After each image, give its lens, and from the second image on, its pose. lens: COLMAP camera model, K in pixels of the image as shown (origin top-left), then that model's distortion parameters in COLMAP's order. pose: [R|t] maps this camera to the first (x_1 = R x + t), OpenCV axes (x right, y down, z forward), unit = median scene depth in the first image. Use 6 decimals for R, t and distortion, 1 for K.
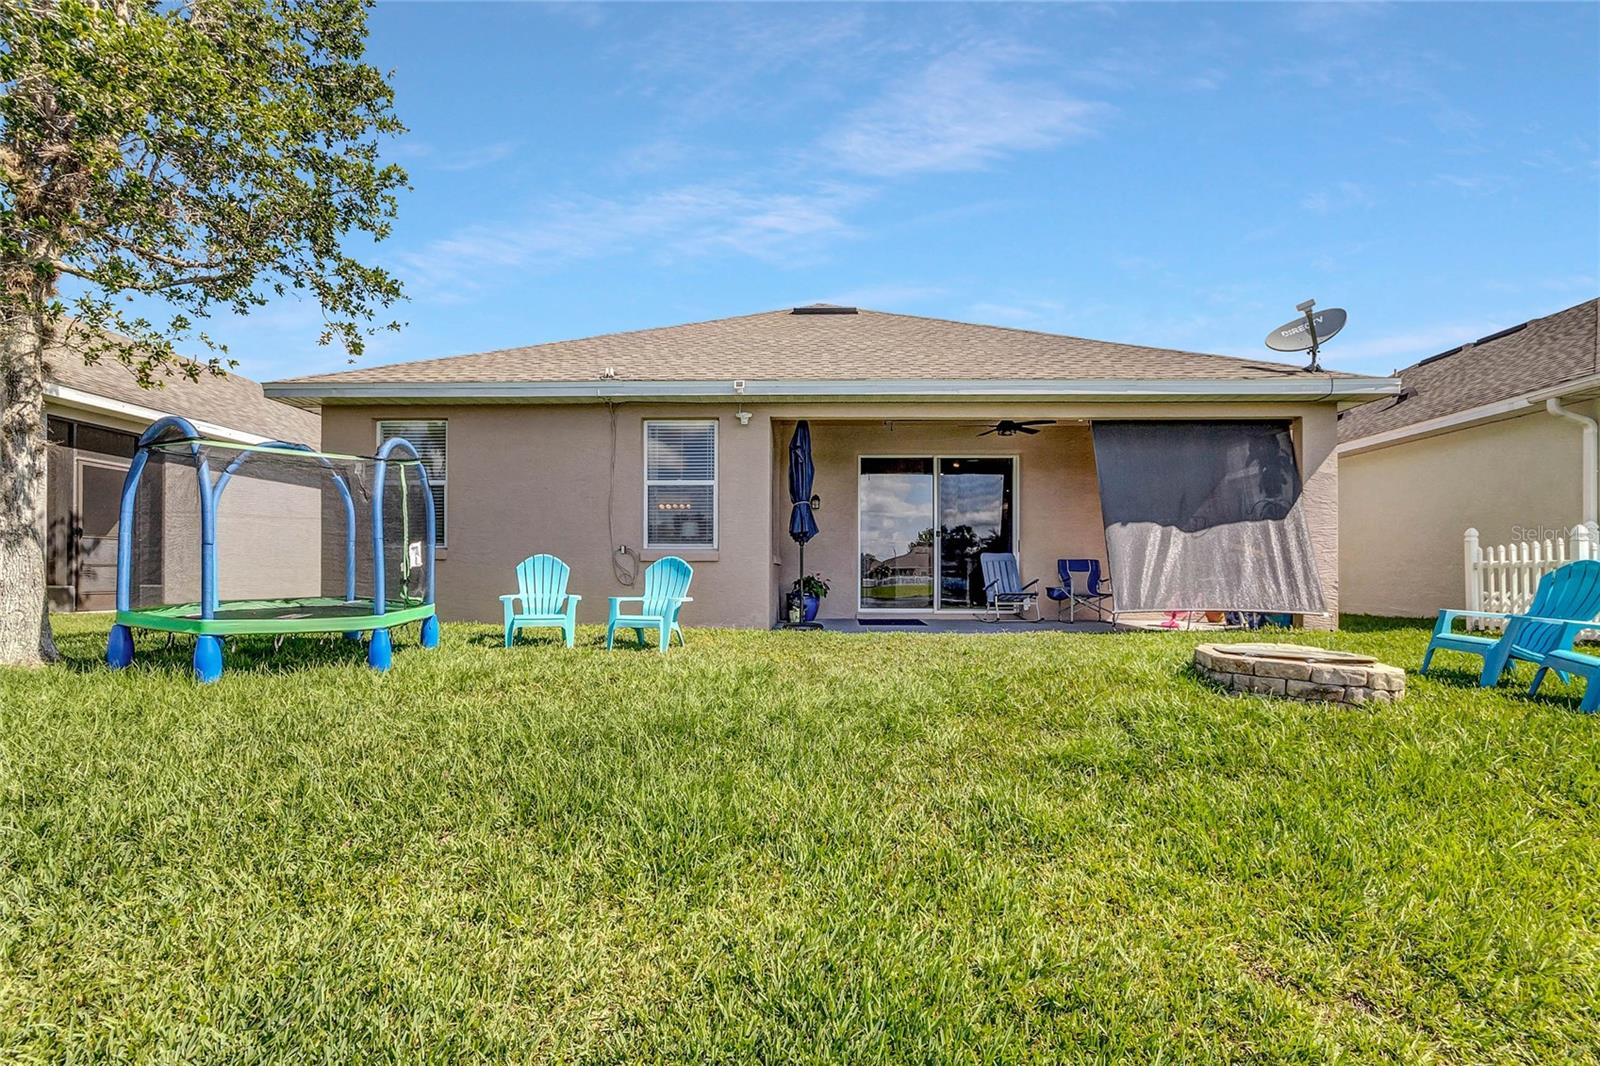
lens RADIAL K [[786.8, 0, 800.6], [0, 786.8, 590.5], [0, 0, 1]] dist [0.001612, 0.000192]
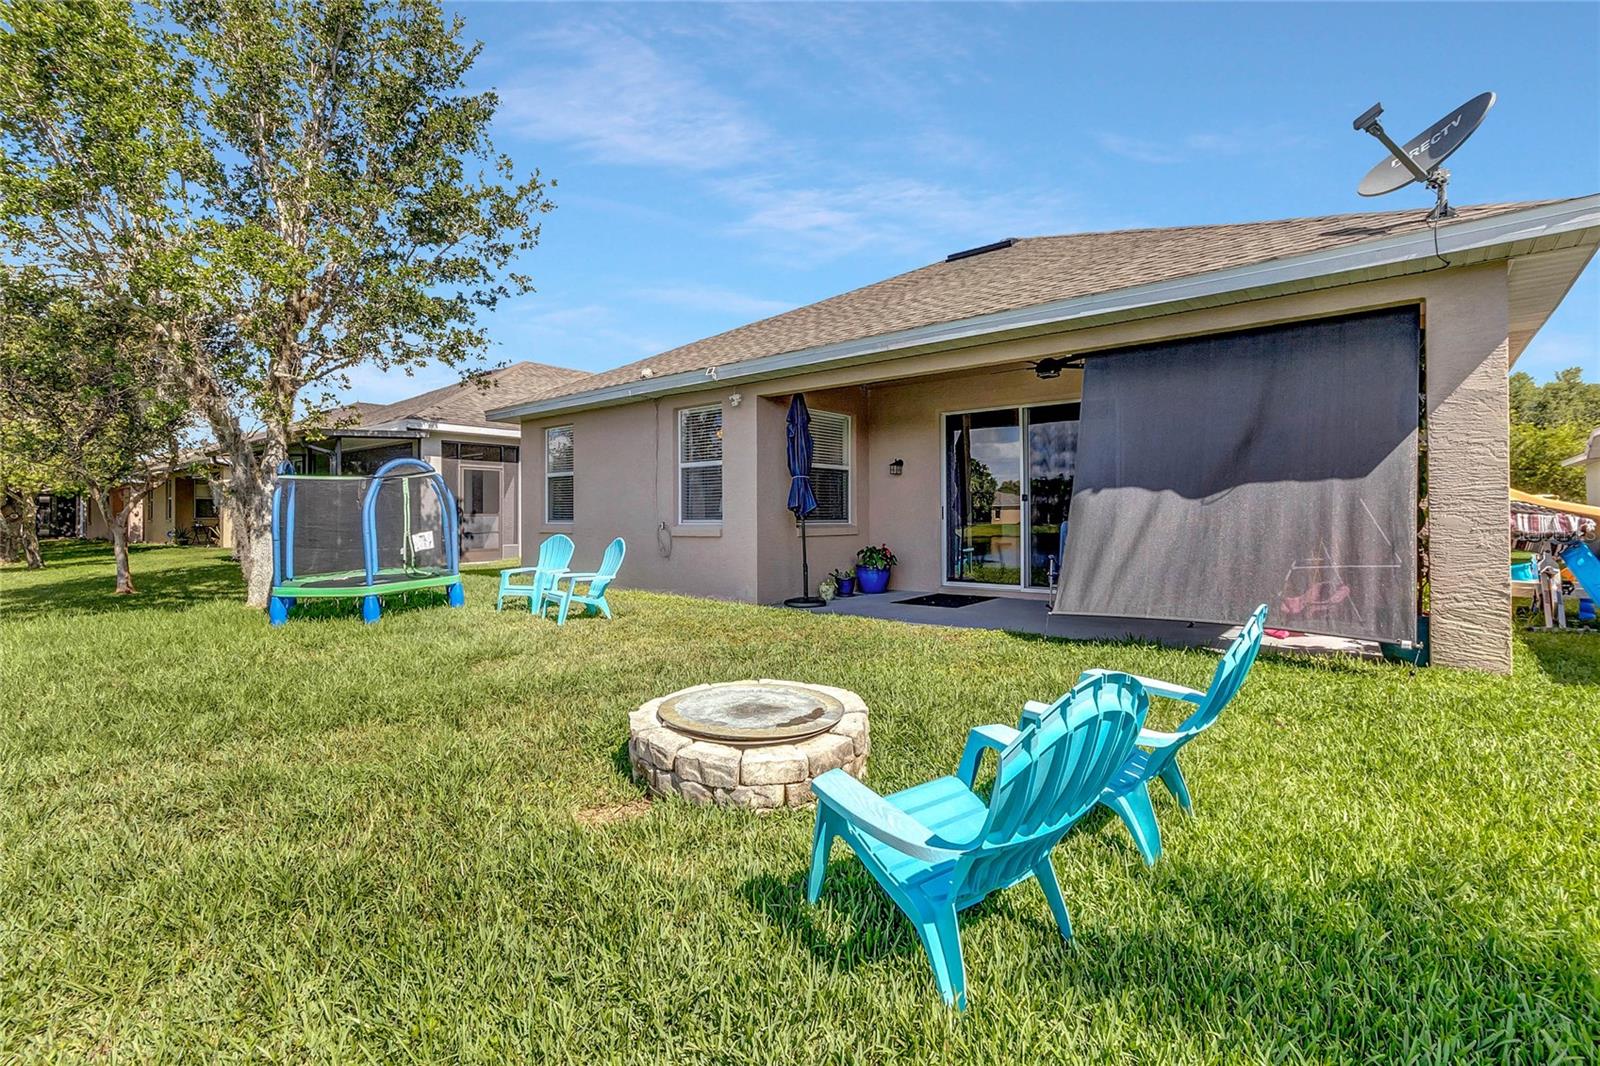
lens RADIAL K [[766.3, 0, 800.0], [0, 766.3, 533.0], [0, 0, 1]] dist [0.001125, 0.000244]
pose [[0.789083, 0.001663, -0.614284, 0.610274], [-0.001082, 0.999999, 0.001318, -0.043513], [0.614286, -0.000376, 0.789084, 0.254913]]
